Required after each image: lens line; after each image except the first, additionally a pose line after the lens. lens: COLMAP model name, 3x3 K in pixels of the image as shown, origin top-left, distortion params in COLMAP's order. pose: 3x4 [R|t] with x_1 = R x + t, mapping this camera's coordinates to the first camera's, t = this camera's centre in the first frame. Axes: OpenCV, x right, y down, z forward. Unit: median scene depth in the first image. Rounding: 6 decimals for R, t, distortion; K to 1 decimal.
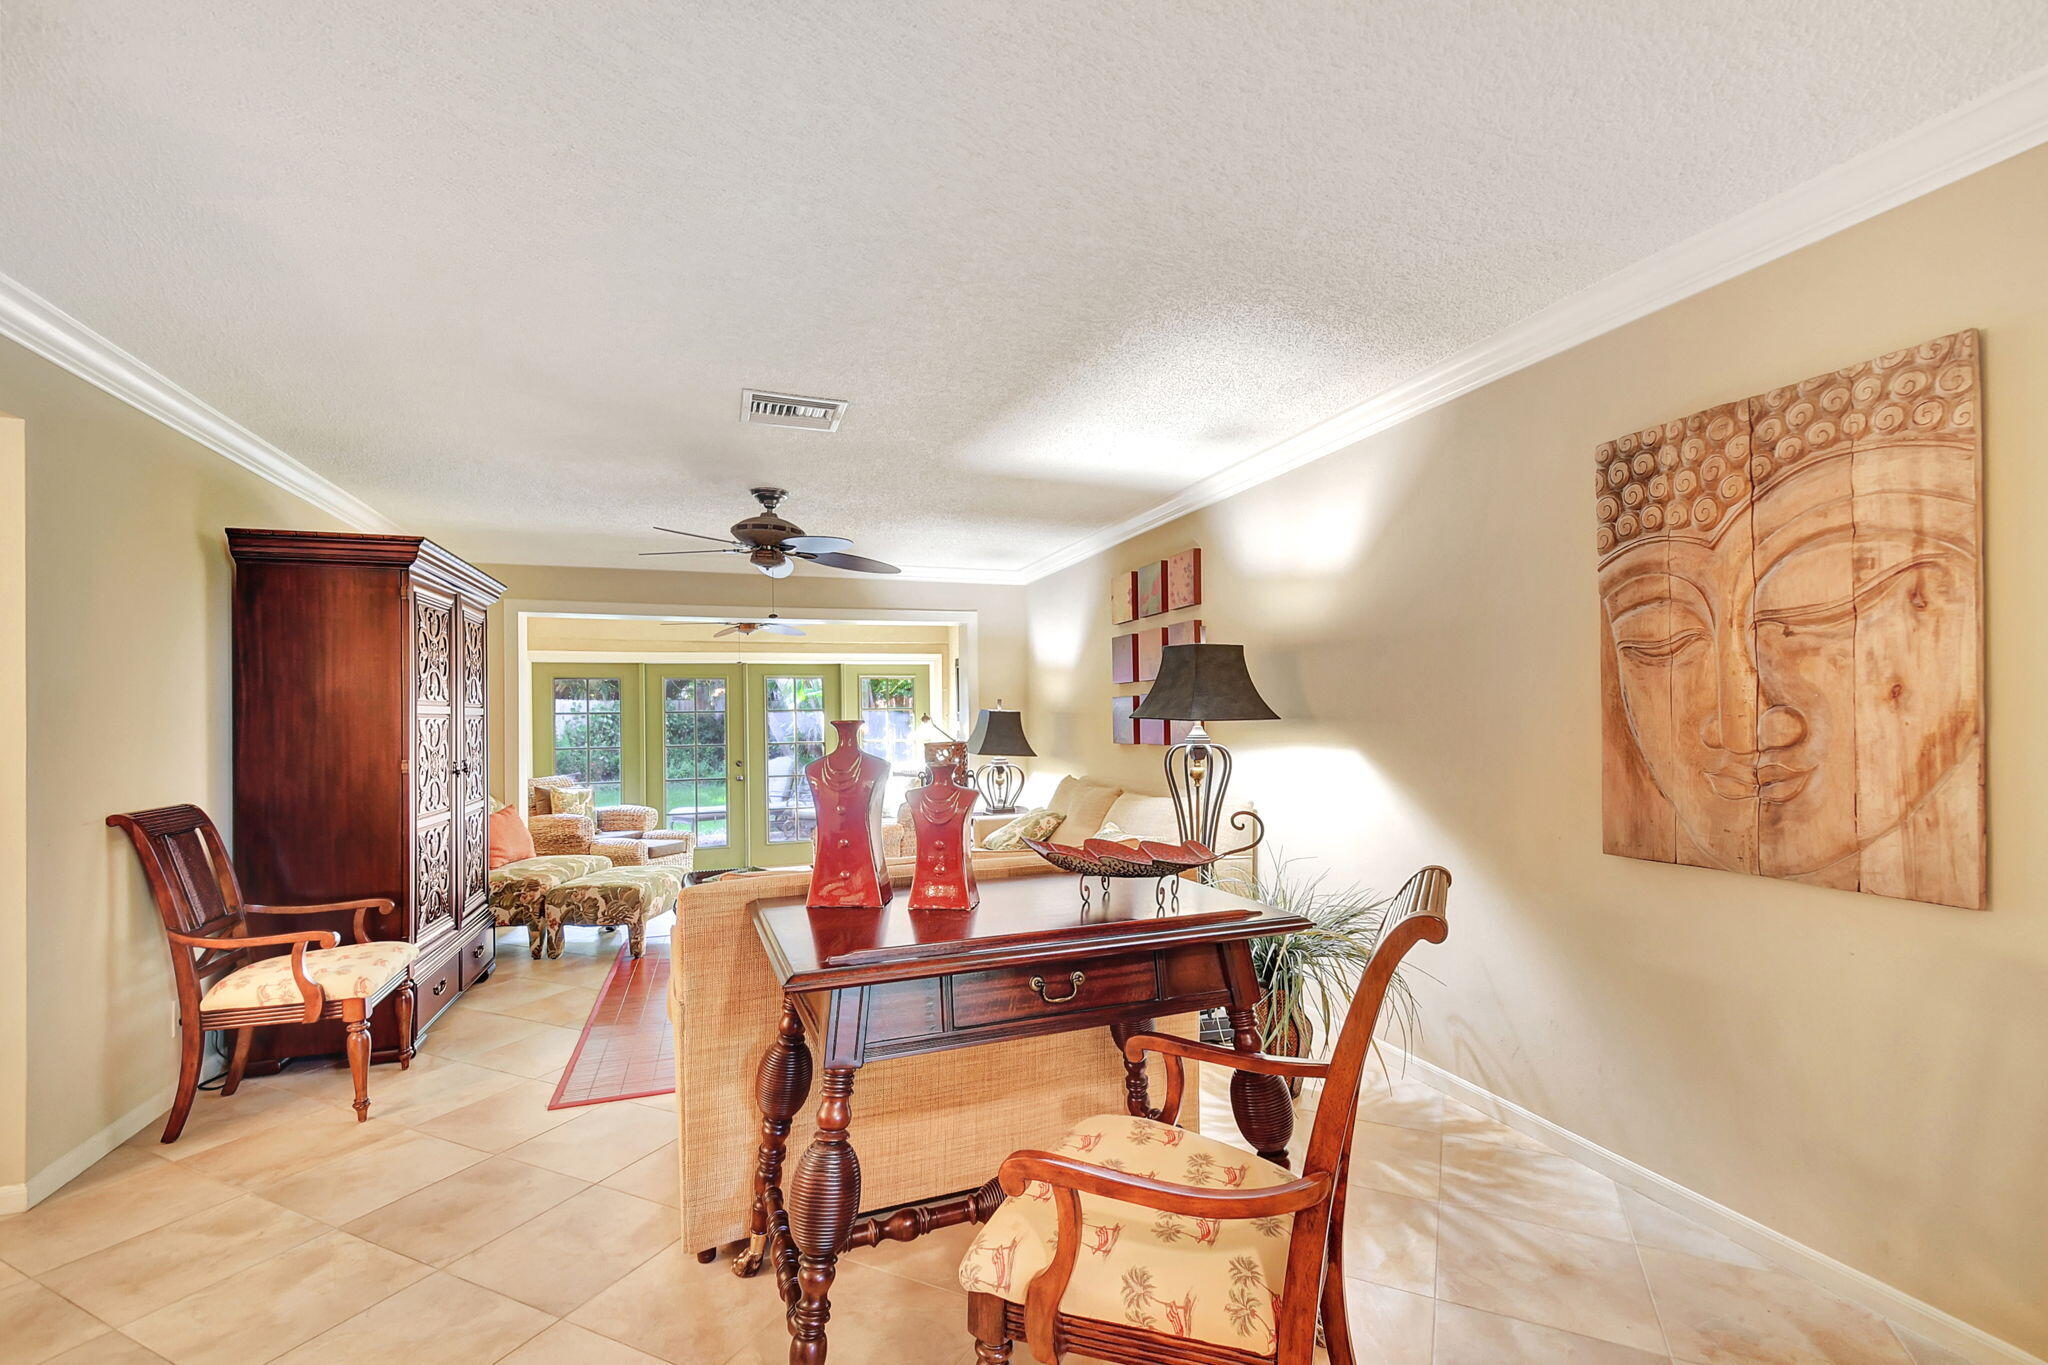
lens RADIAL K [[908.1, 0, 1021.5], [0, 908.1, 709.4], [0, 0, 1]] dist [0.018694, -0.000097]
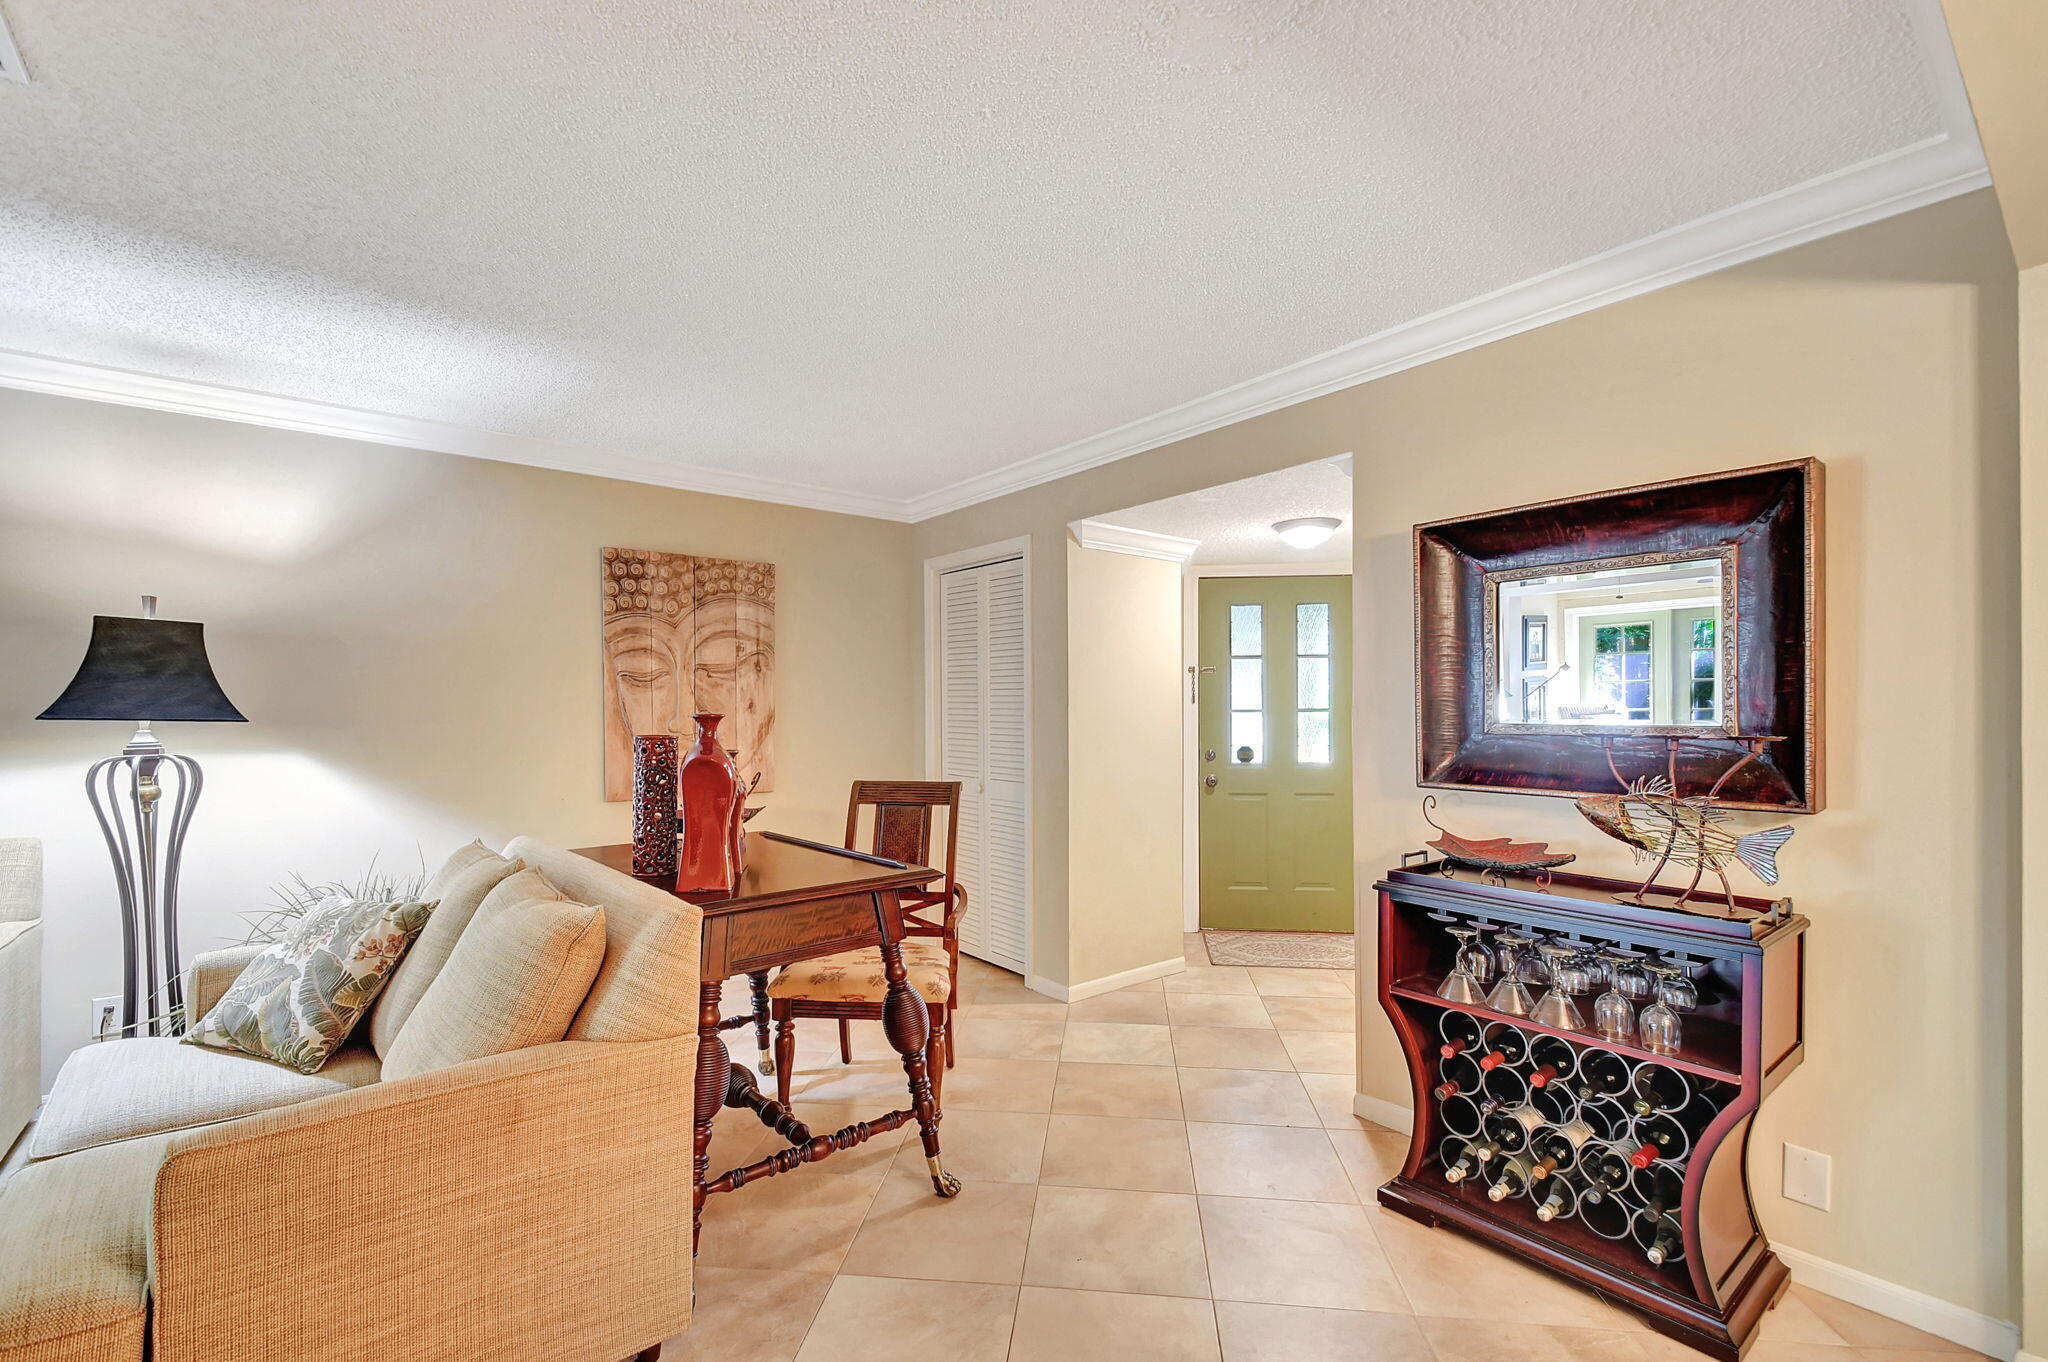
lens RADIAL K [[891.3, 0, 1015.7], [0, 891.3, 711.5], [0, 0, 1]] dist [0.021053, -0.010616]
pose [[-0.326128, 0.014853, 0.945209, -0.690566], [0.002948, 0.999888, -0.014695, 0.014992], [-0.945321, -0.002006, -0.326136, 0.534217]]
